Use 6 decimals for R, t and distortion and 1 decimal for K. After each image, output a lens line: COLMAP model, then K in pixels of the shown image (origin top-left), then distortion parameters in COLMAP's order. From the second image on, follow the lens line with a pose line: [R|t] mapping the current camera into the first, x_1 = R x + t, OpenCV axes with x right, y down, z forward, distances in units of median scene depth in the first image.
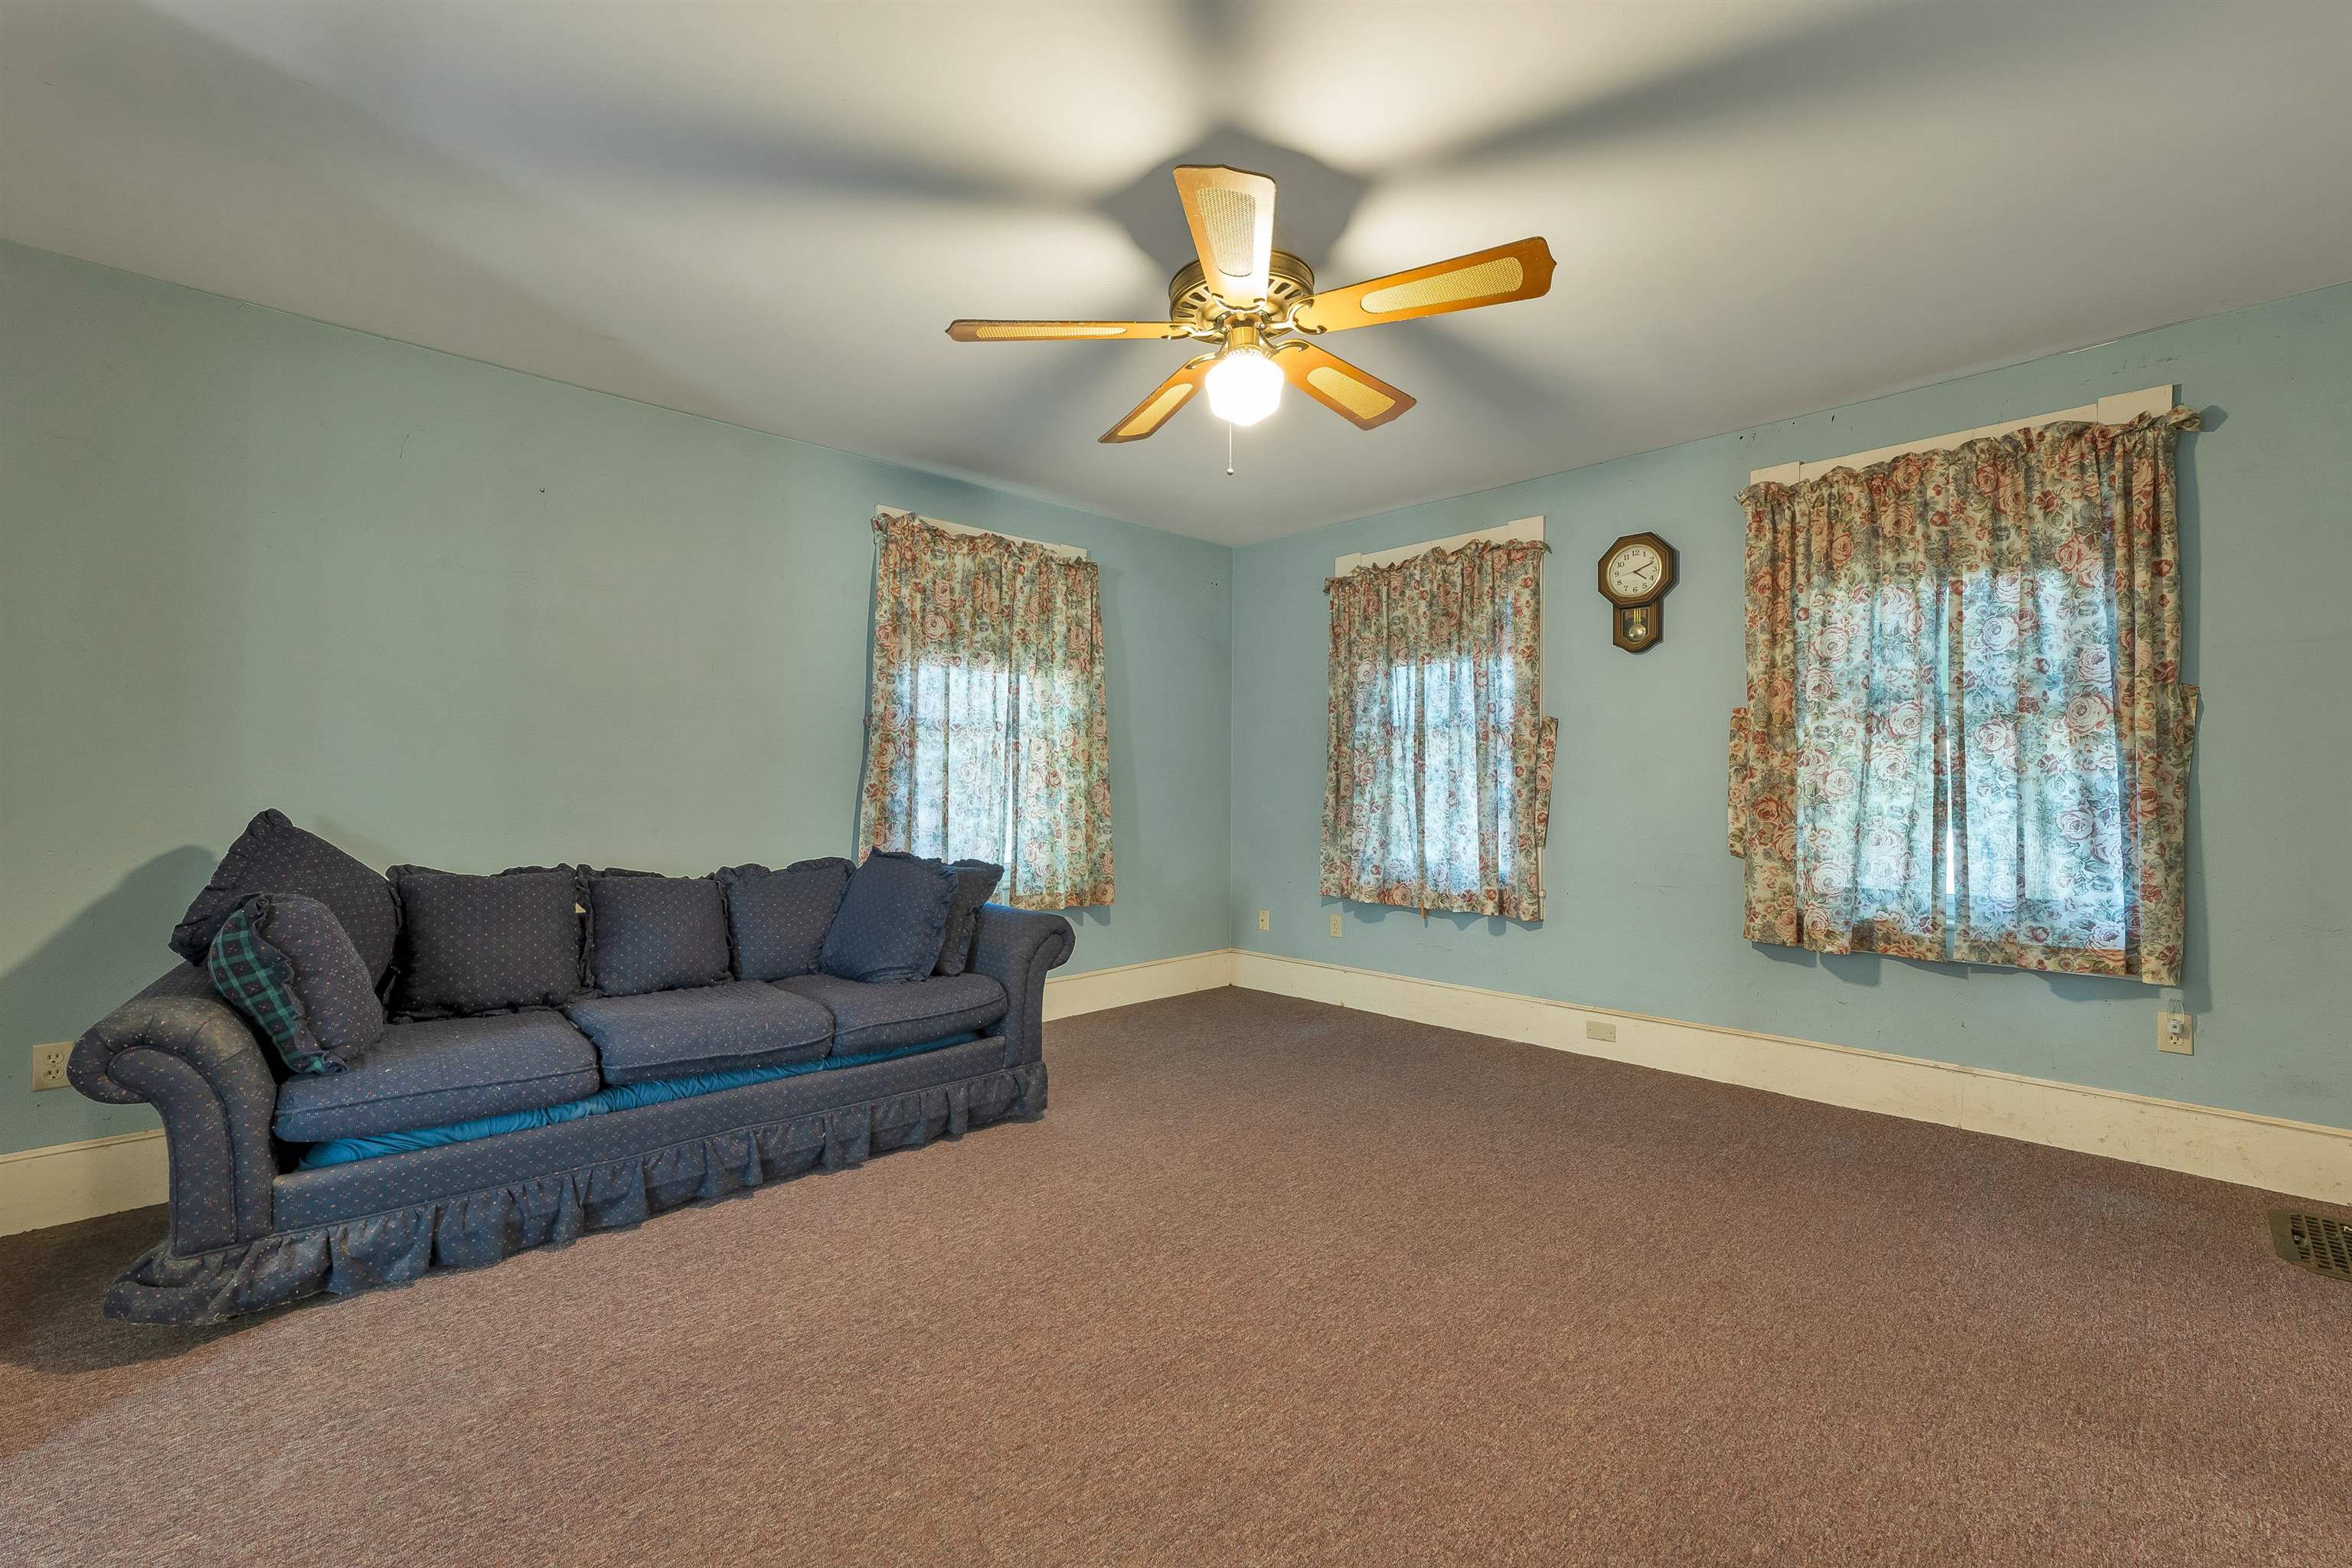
lens RADIAL K [[979.8, 0, 1171.5], [0, 979.8, 792.5], [0, 0, 1]] dist [-0.000805, -0.000189]
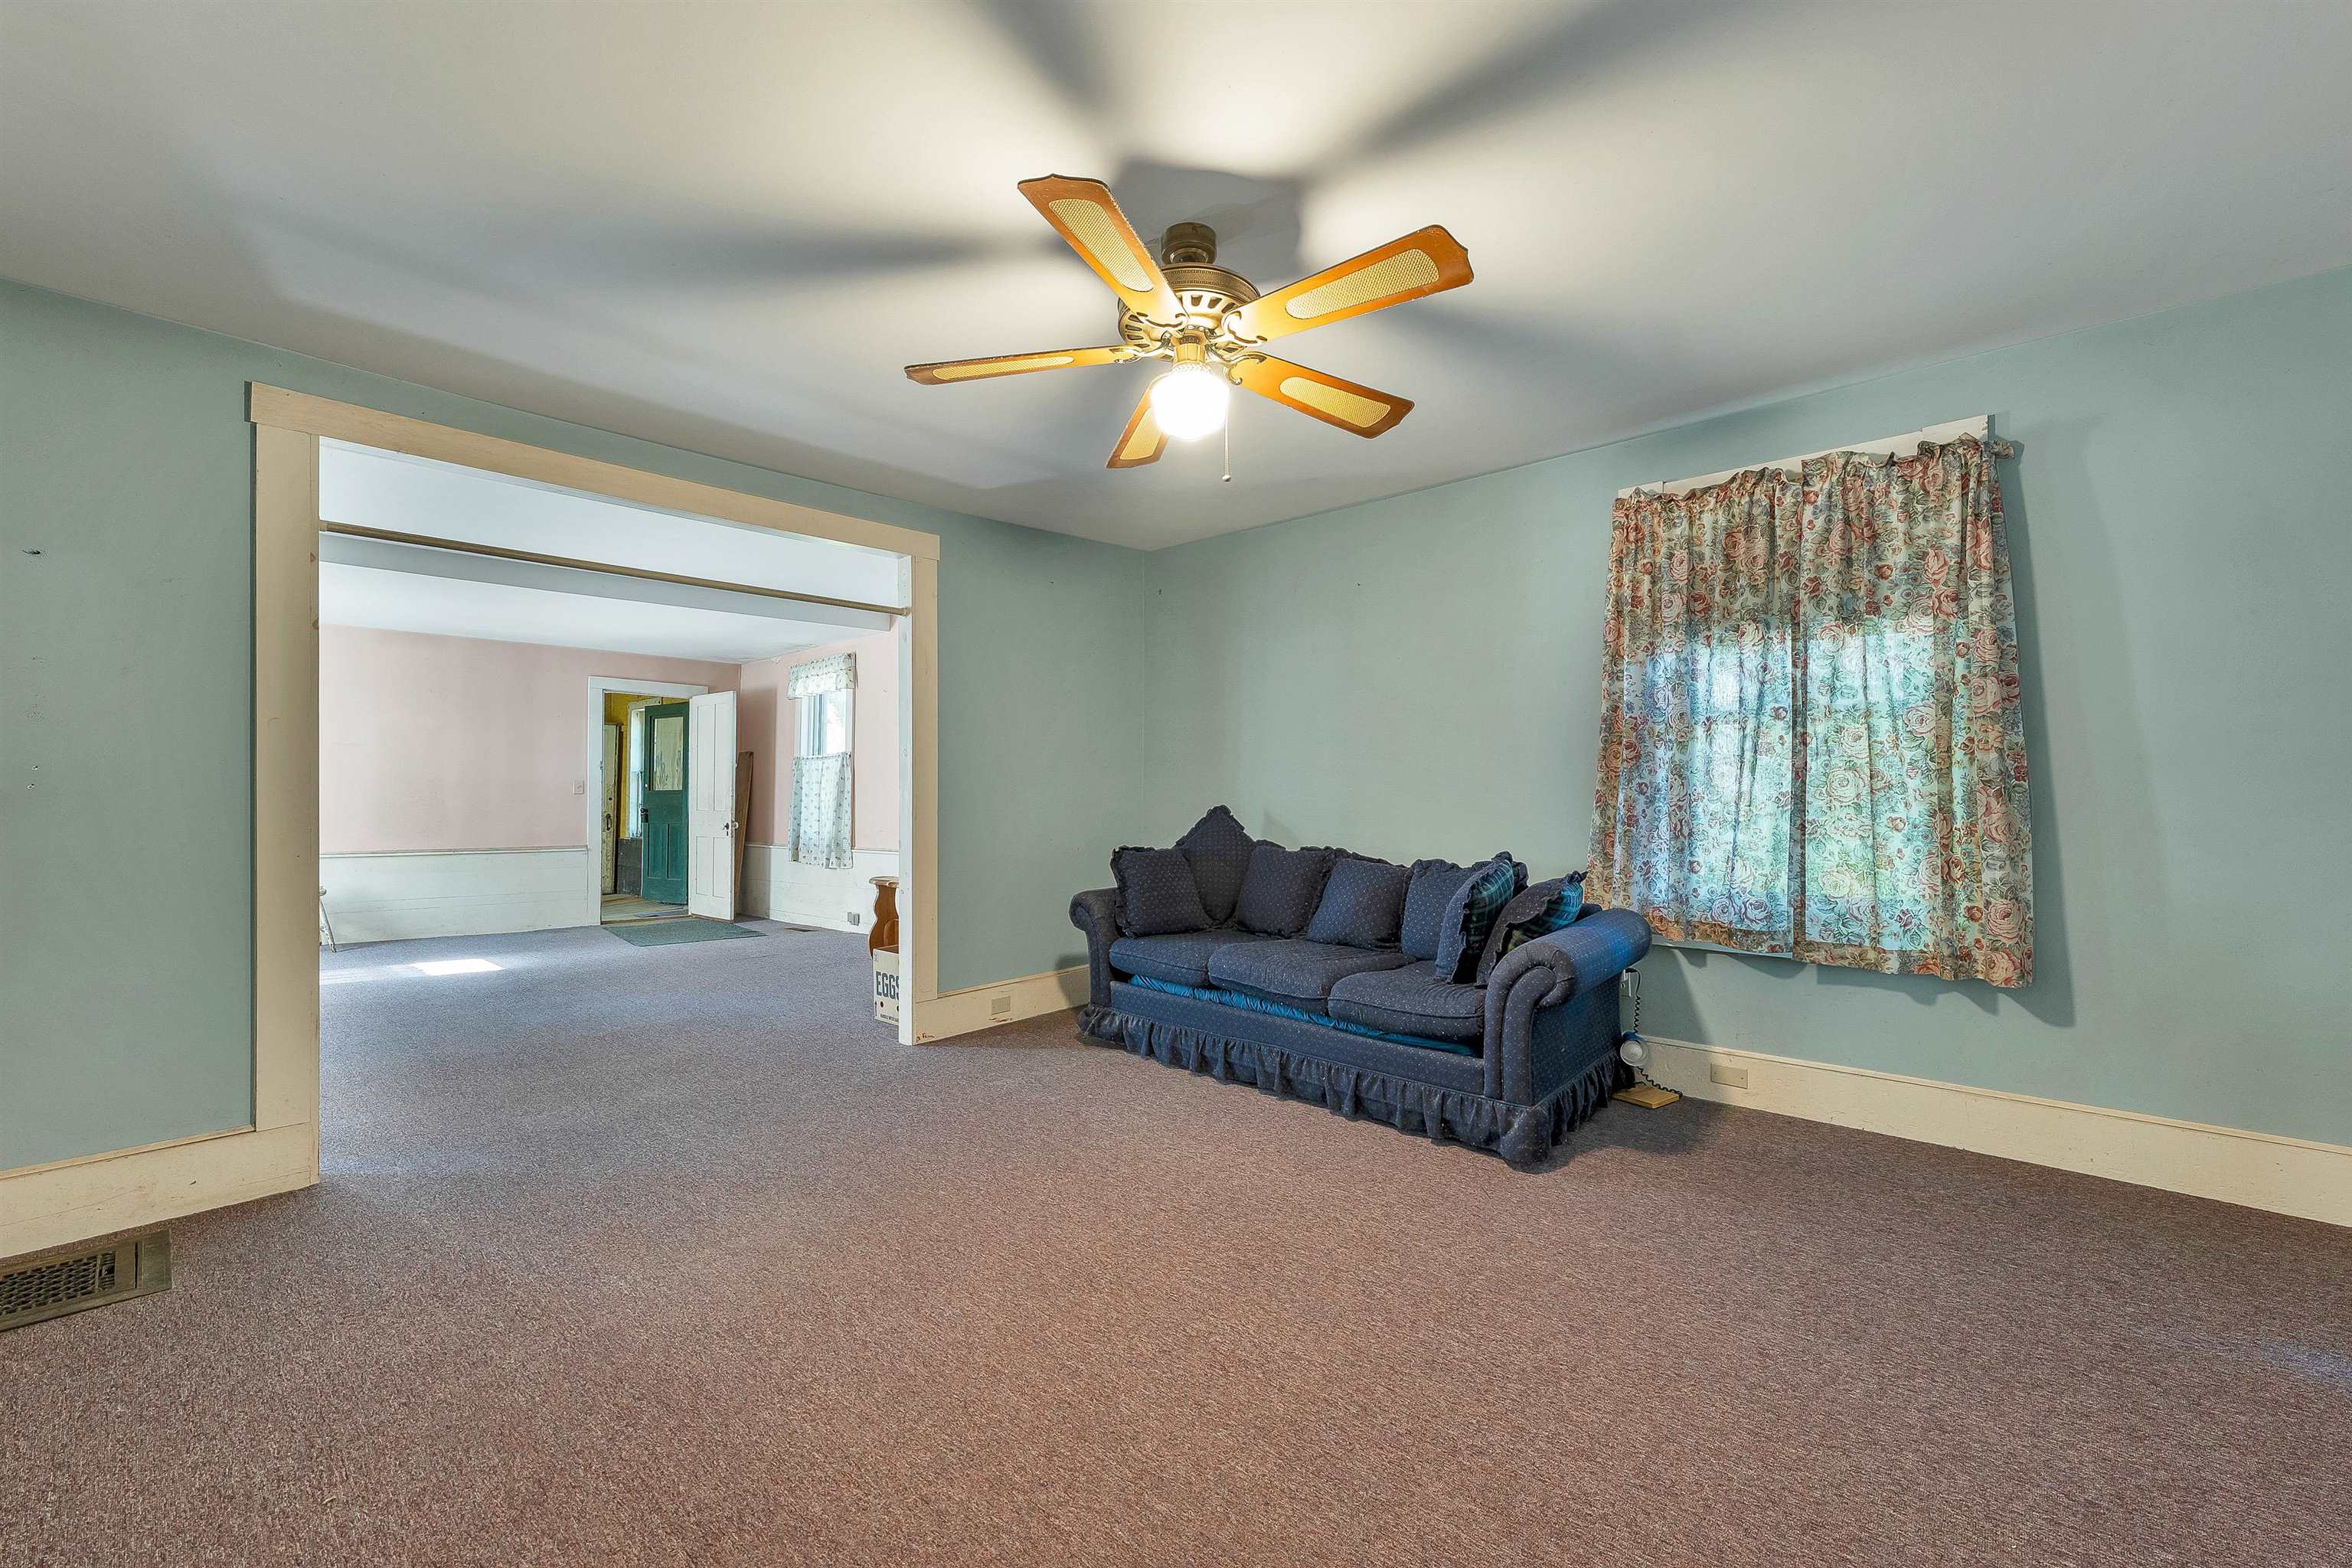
lens RADIAL K [[979.8, 0, 1171.5], [0, 979.8, 792.5], [0, 0, 1]] dist [-0.000805, -0.000189]
pose [[0.036906, -0.006749, -0.999296, 0.597879], [-0.011278, 0.999911, -0.007170, 0.003875], [0.999255, 0.011535, 0.036827, 0.533139]]
